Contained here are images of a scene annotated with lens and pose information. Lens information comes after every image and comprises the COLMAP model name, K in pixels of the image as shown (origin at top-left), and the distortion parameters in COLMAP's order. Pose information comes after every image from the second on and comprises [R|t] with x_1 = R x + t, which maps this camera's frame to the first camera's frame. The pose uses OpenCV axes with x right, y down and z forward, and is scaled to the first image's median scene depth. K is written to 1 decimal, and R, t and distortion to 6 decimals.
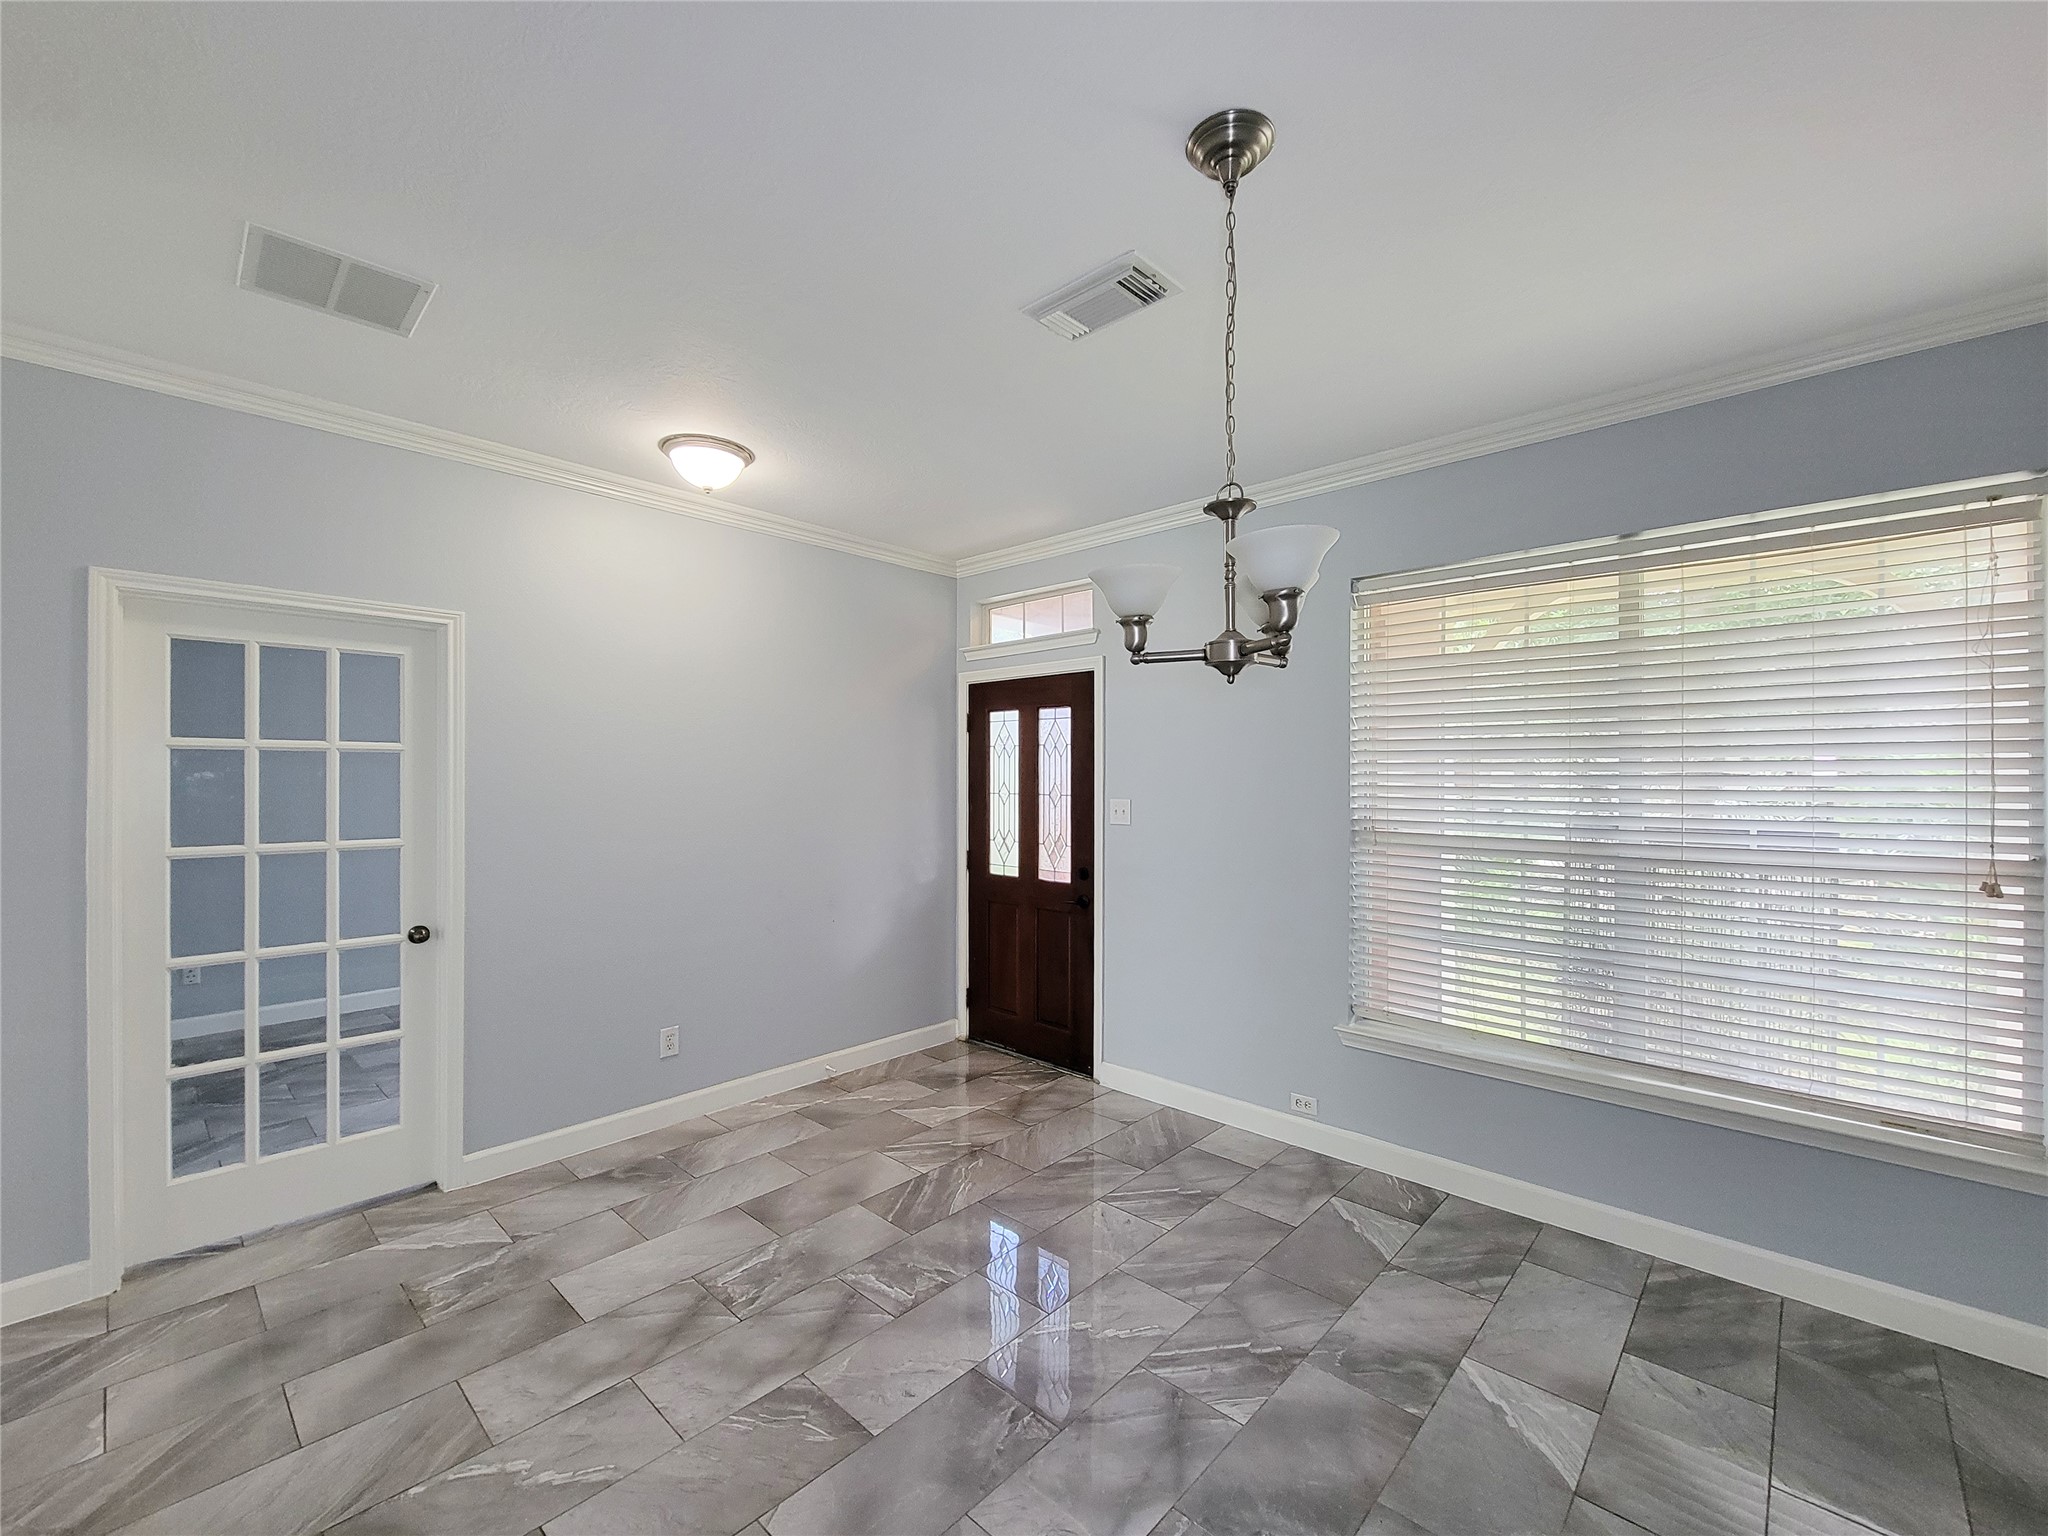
lens RADIAL K [[844.5, 0, 1011.1], [0, 844.5, 776.1], [0, 0, 1]] dist [0.006062, -0.003261]
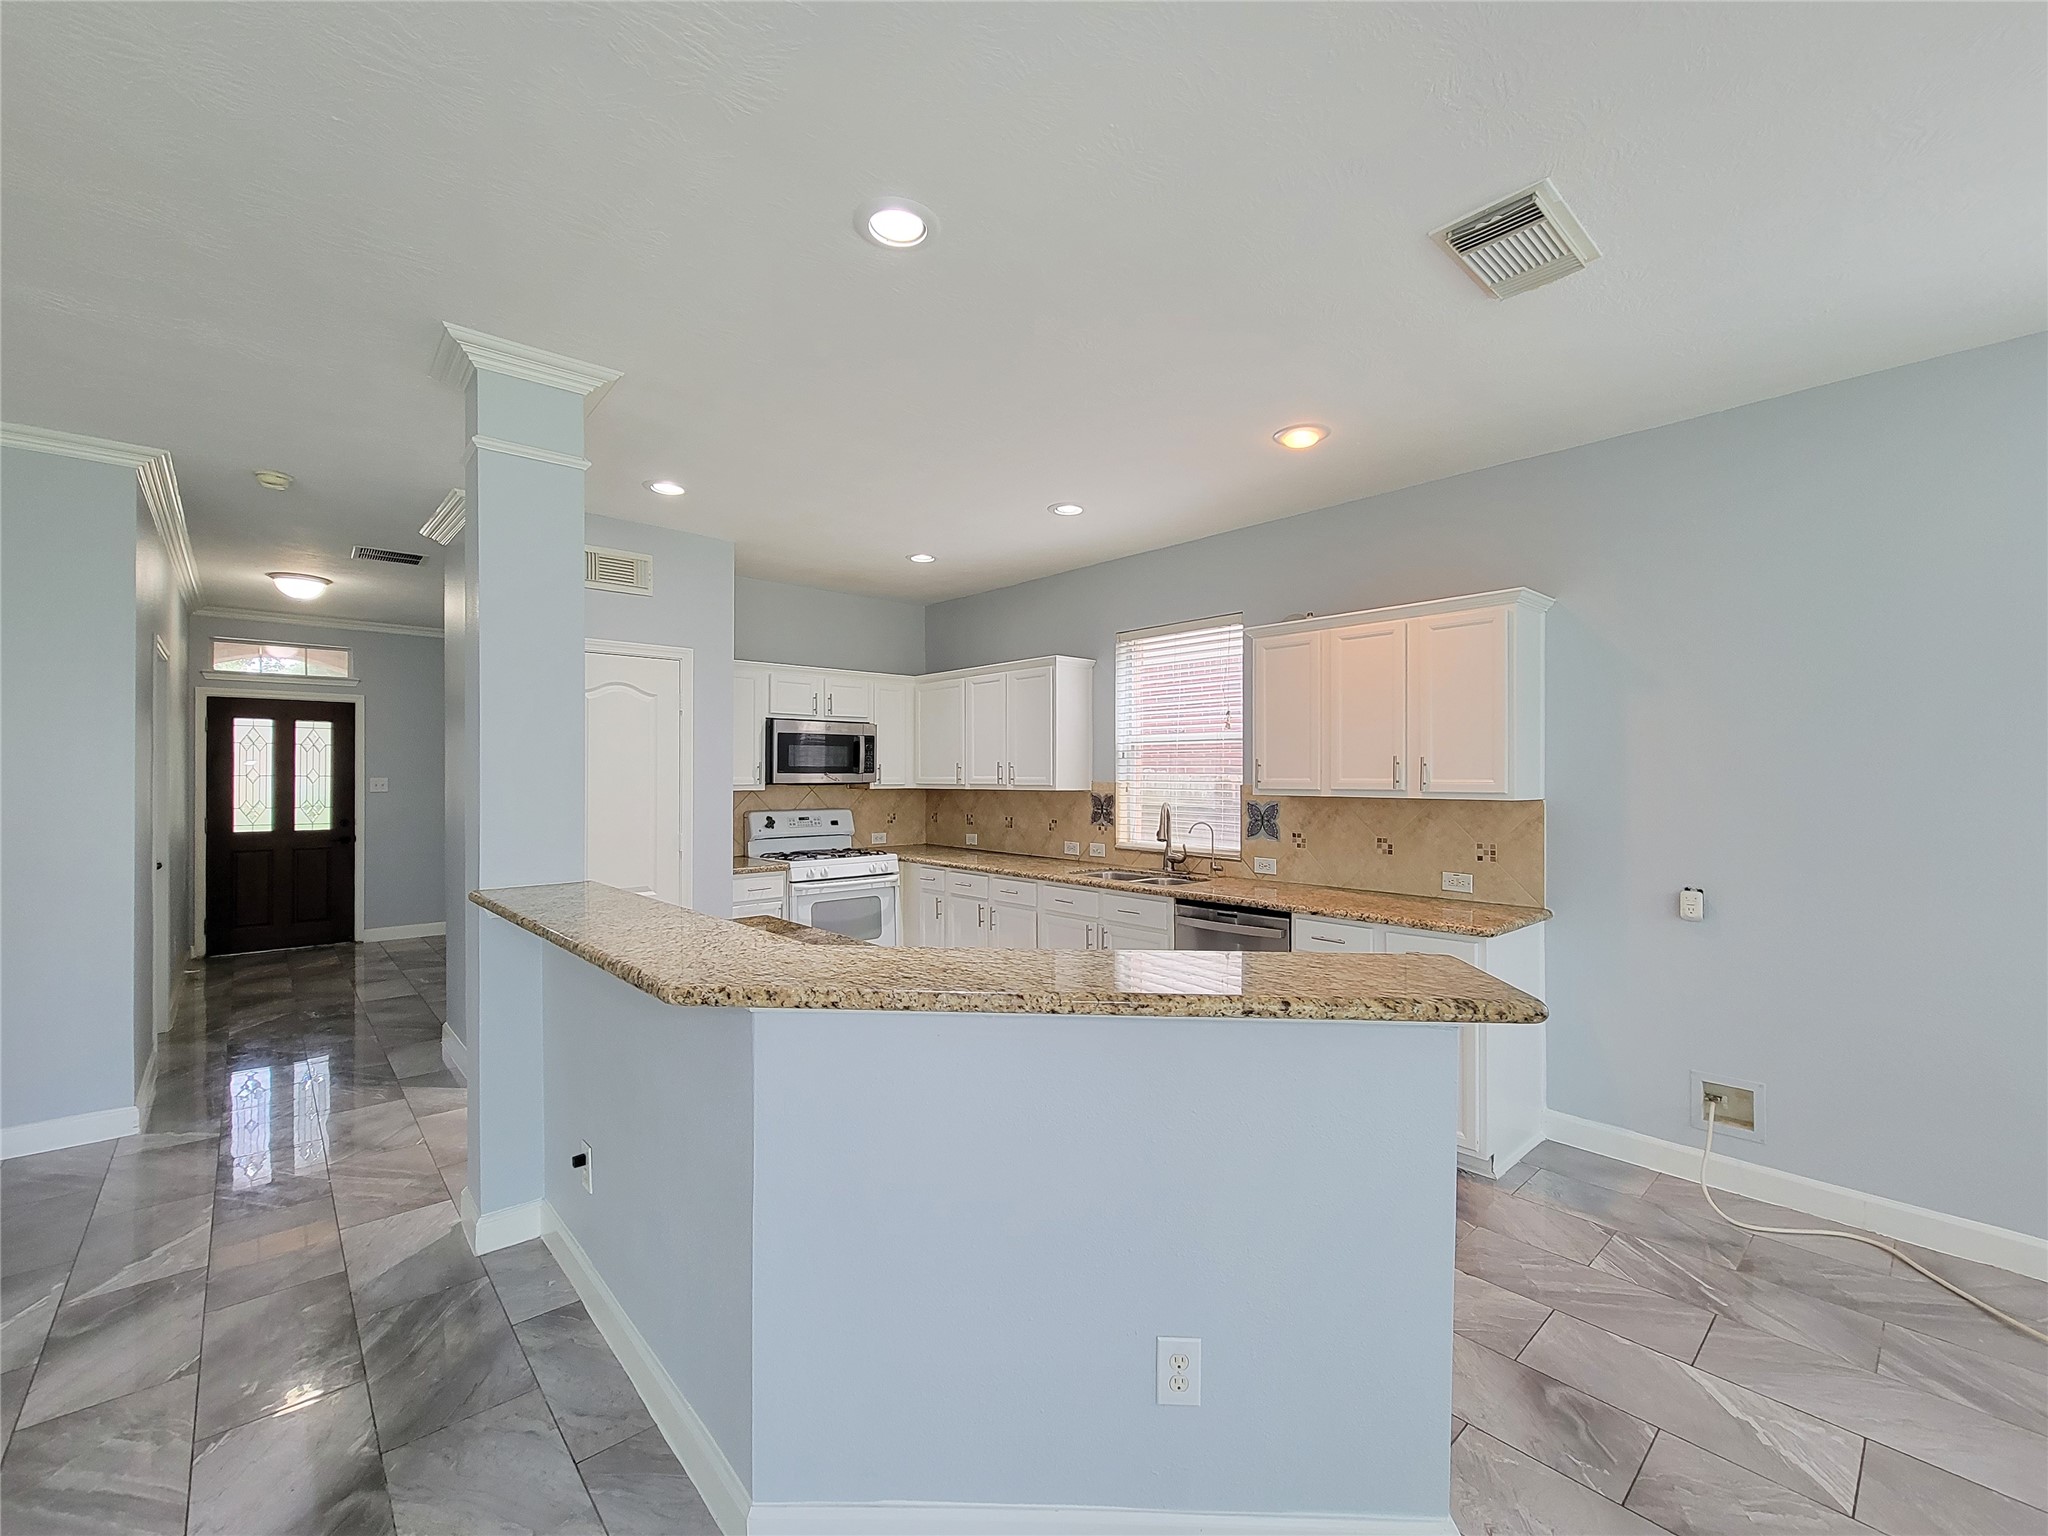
lens RADIAL K [[844.5, 0, 1023.6], [0, 844.5, 755.6], [0, 0, 1]] dist [0.006062, -0.003261]
pose [[0.065133, 0.019296, 0.997690, -1.916202], [-0.000183, 0.999813, -0.019325, 0.018718], [-0.997877, 0.001076, 0.065124, -0.580841]]
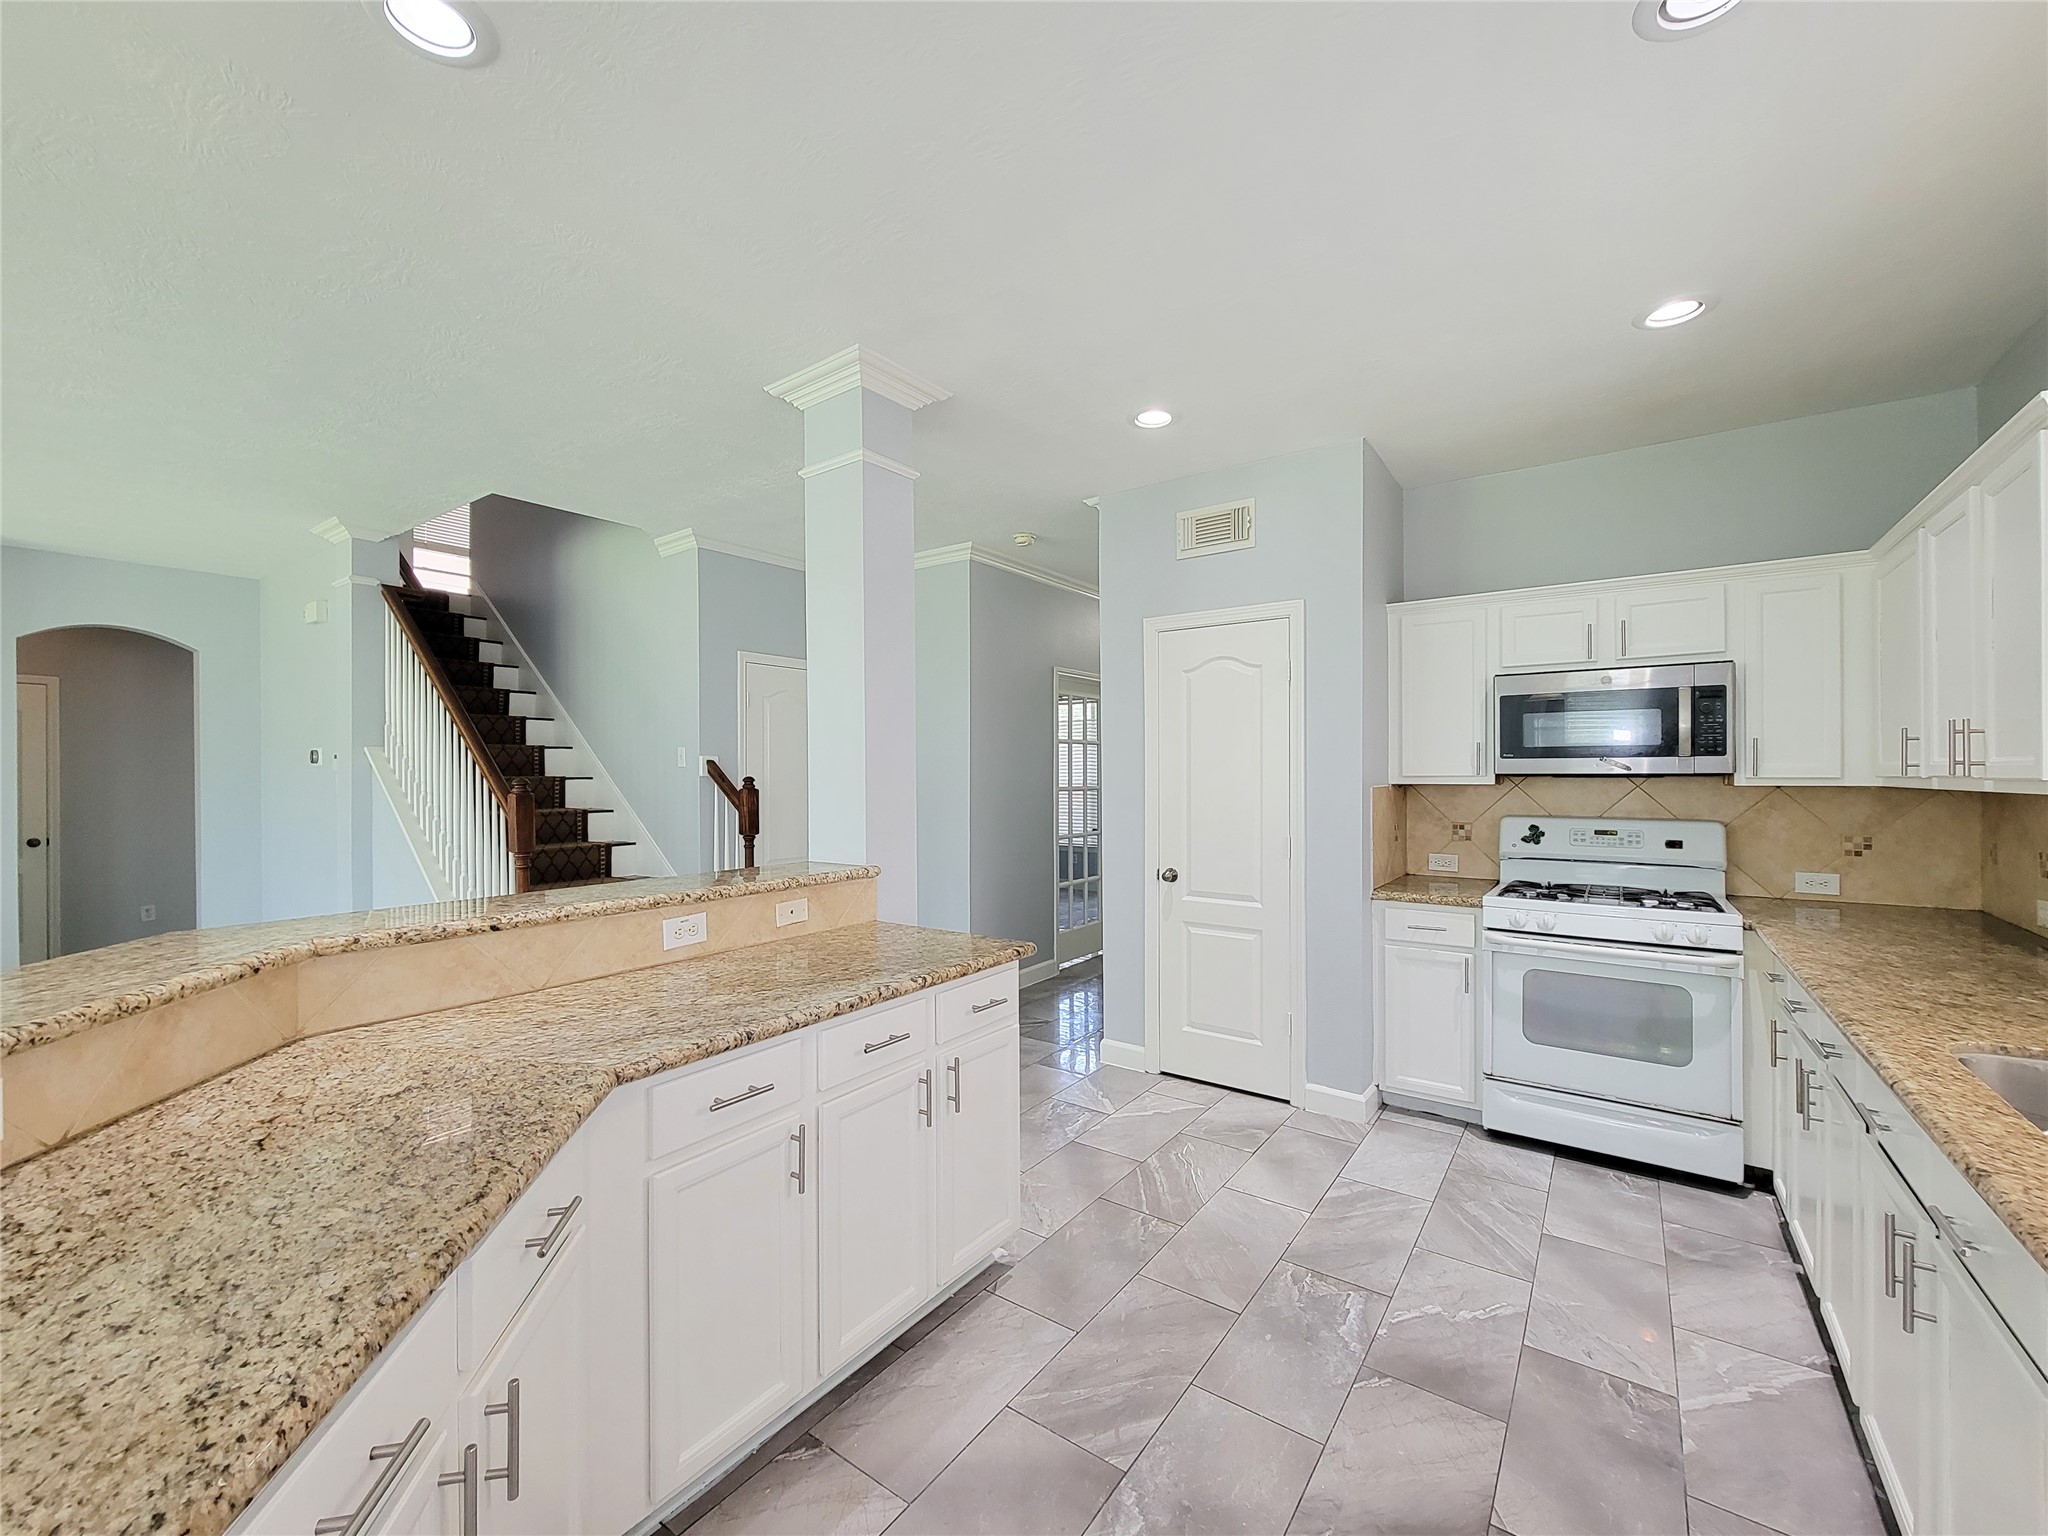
lens RADIAL K [[844.5, 0, 1051.3], [0, 844.5, 770.6], [0, 0, 1]] dist [0.006062, -0.003261]
pose [[0.989568, -0.006974, 0.143898, -1.093951], [0.006929, 0.999976, 0.000819, 0.031154], [-0.143900, 0.000187, 0.989592, -0.940738]]
